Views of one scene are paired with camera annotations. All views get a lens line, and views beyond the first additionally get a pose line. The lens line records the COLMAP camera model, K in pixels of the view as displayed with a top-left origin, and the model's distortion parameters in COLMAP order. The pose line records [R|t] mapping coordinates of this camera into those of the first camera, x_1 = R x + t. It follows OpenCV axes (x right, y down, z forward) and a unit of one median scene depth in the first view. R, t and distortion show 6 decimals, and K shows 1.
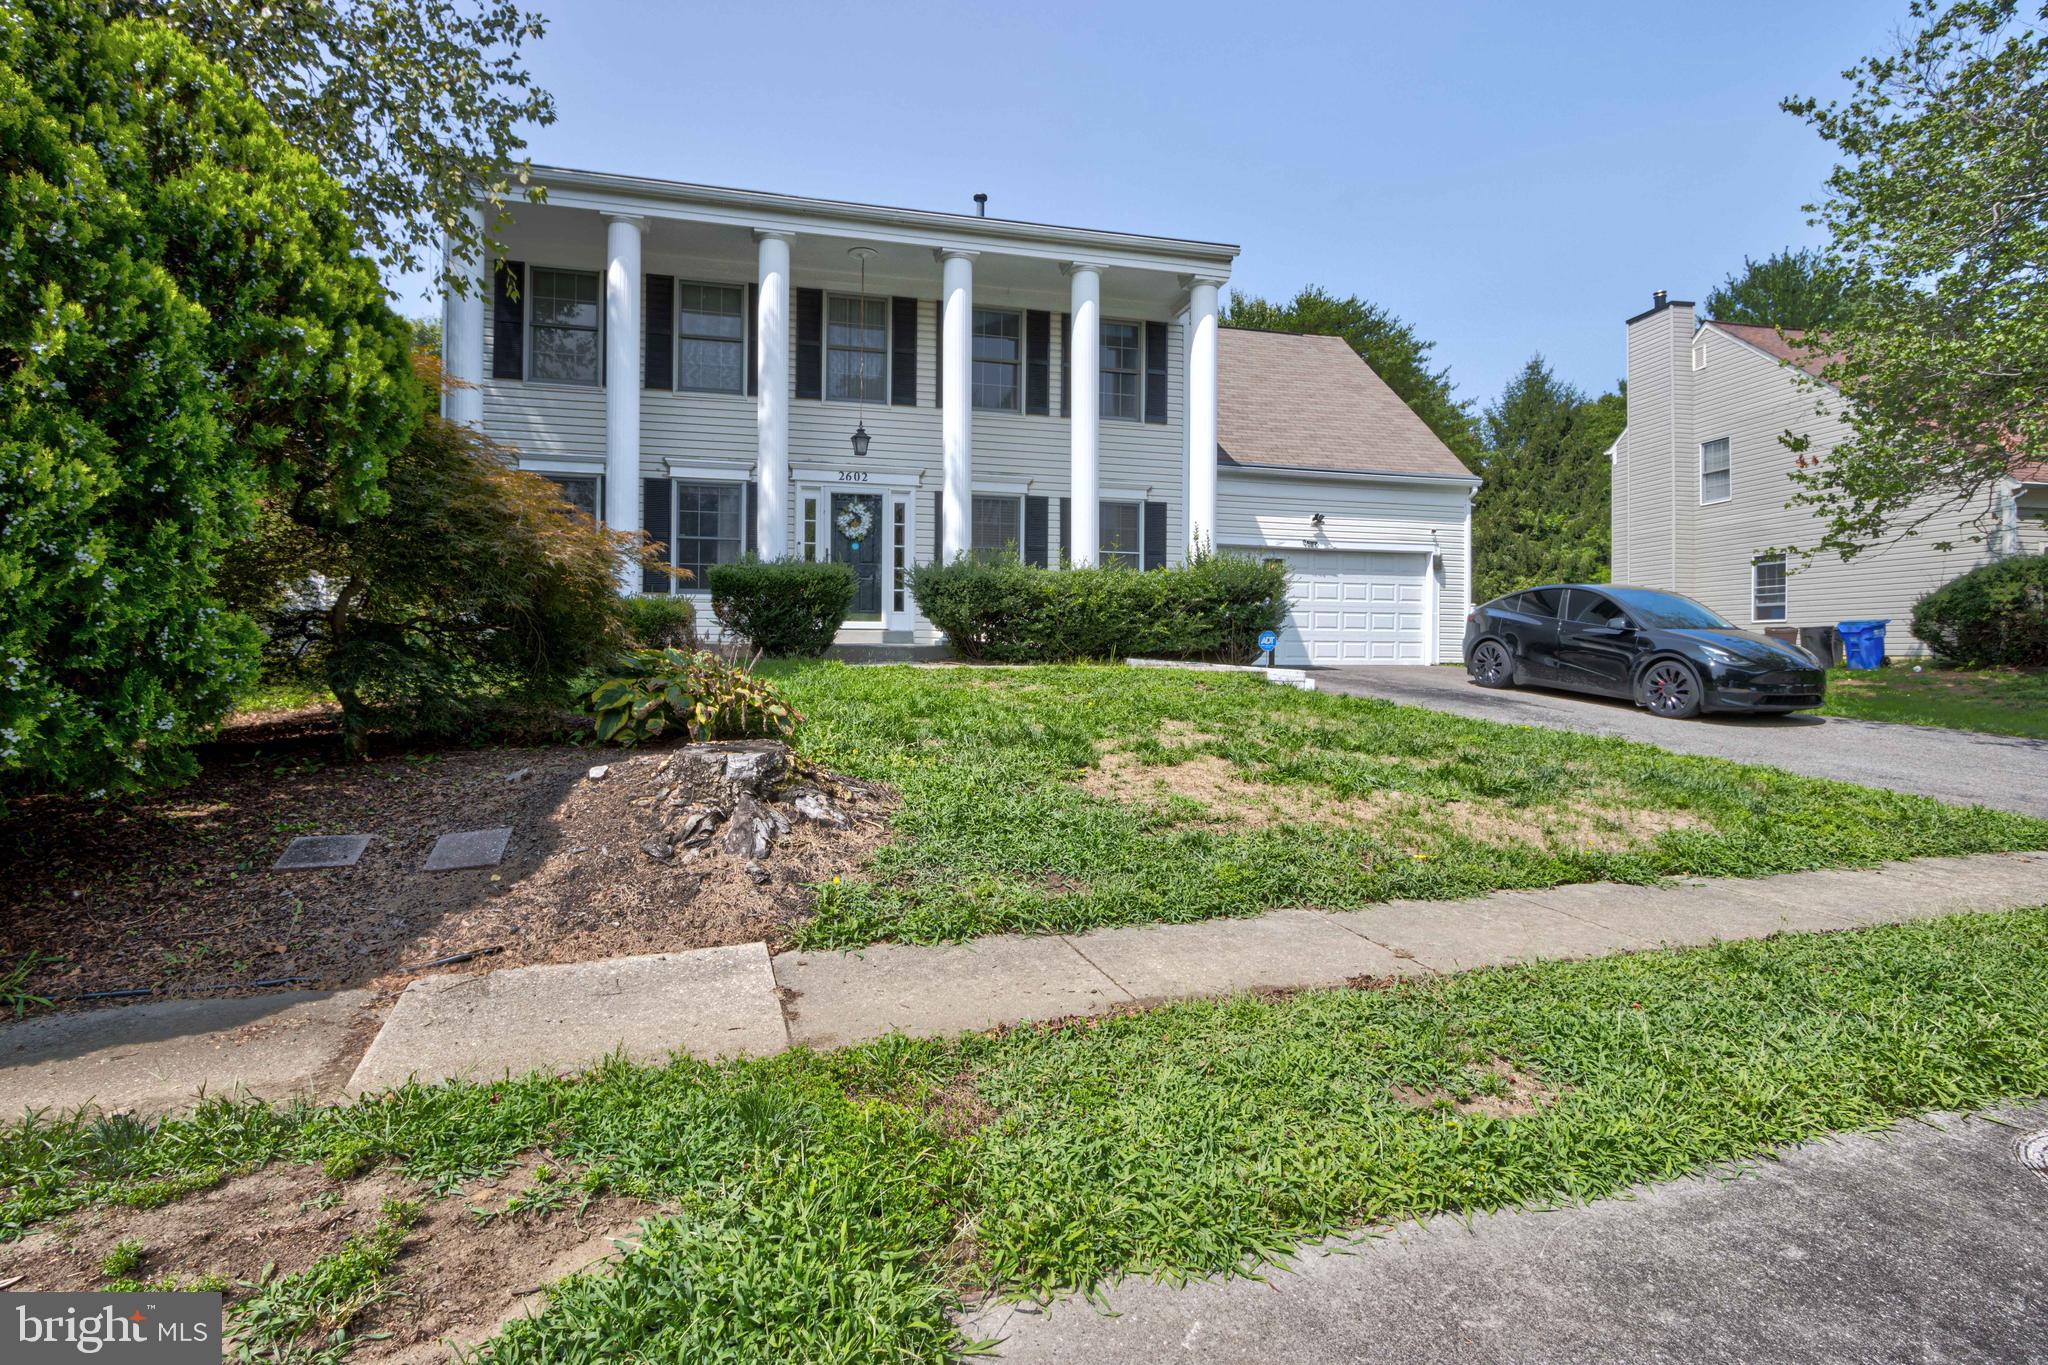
lens RADIAL K [[1004.1, 0, 1016.8], [0, 1004.1, 681.9], [0, 0, 1]] dist [-0.016574, 0.001409]
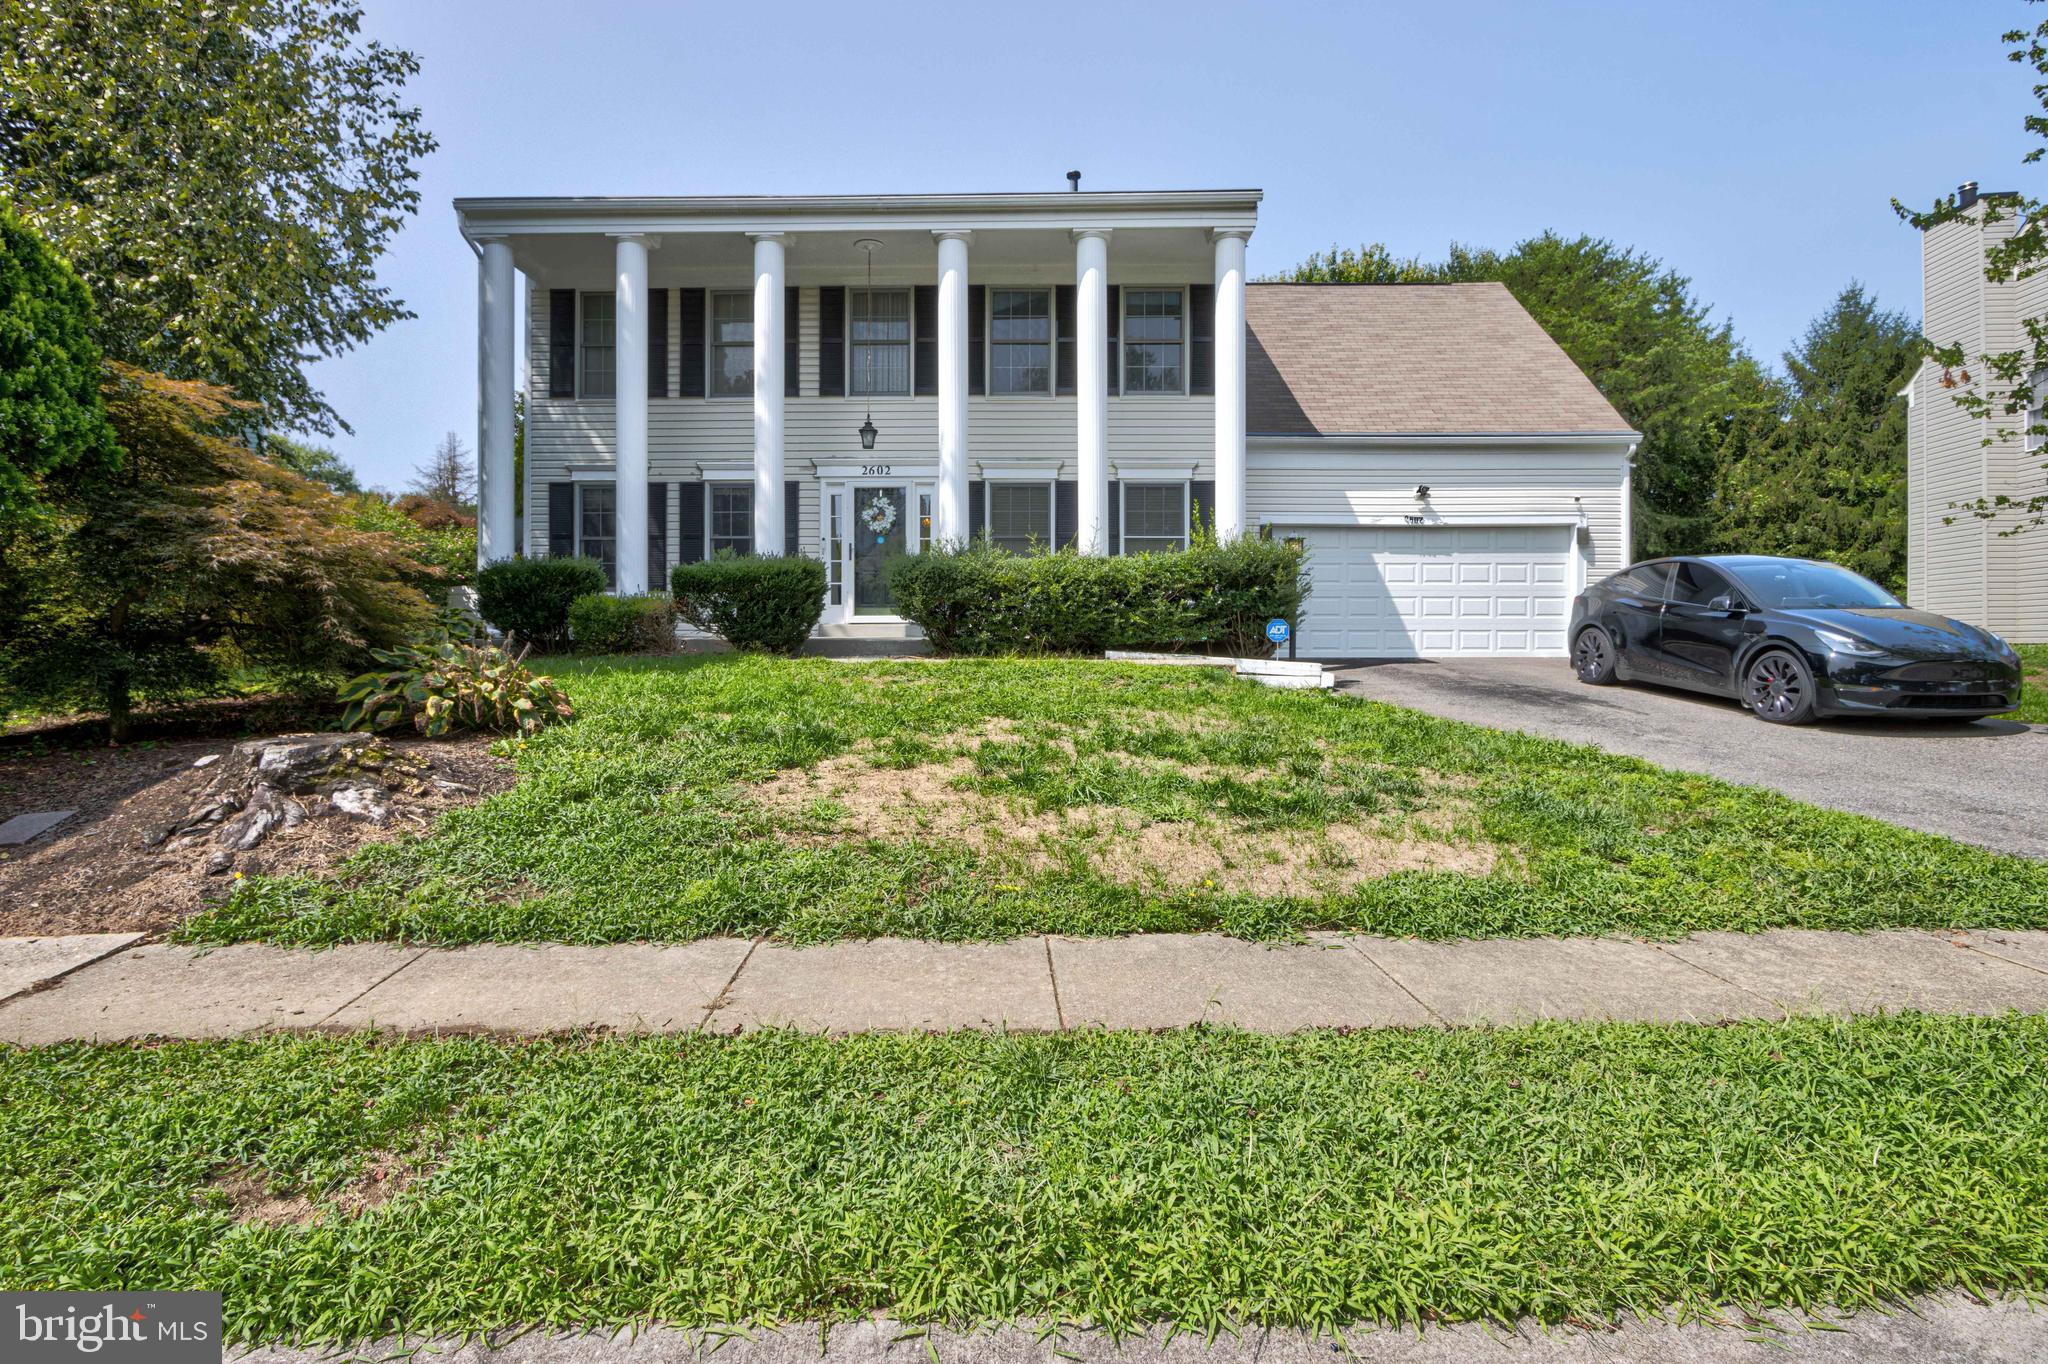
lens RADIAL K [[1004.1, 0, 1016.8], [0, 1004.1, 681.4], [0, 0, 1]] dist [-0.016574, 0.001409]
pose [[0.963819, 0.002429, -0.266546, 0.252961], [-0.001092, 0.999986, 0.005165, -0.000184], [0.266555, -0.004687, 0.963808, 0.078795]]
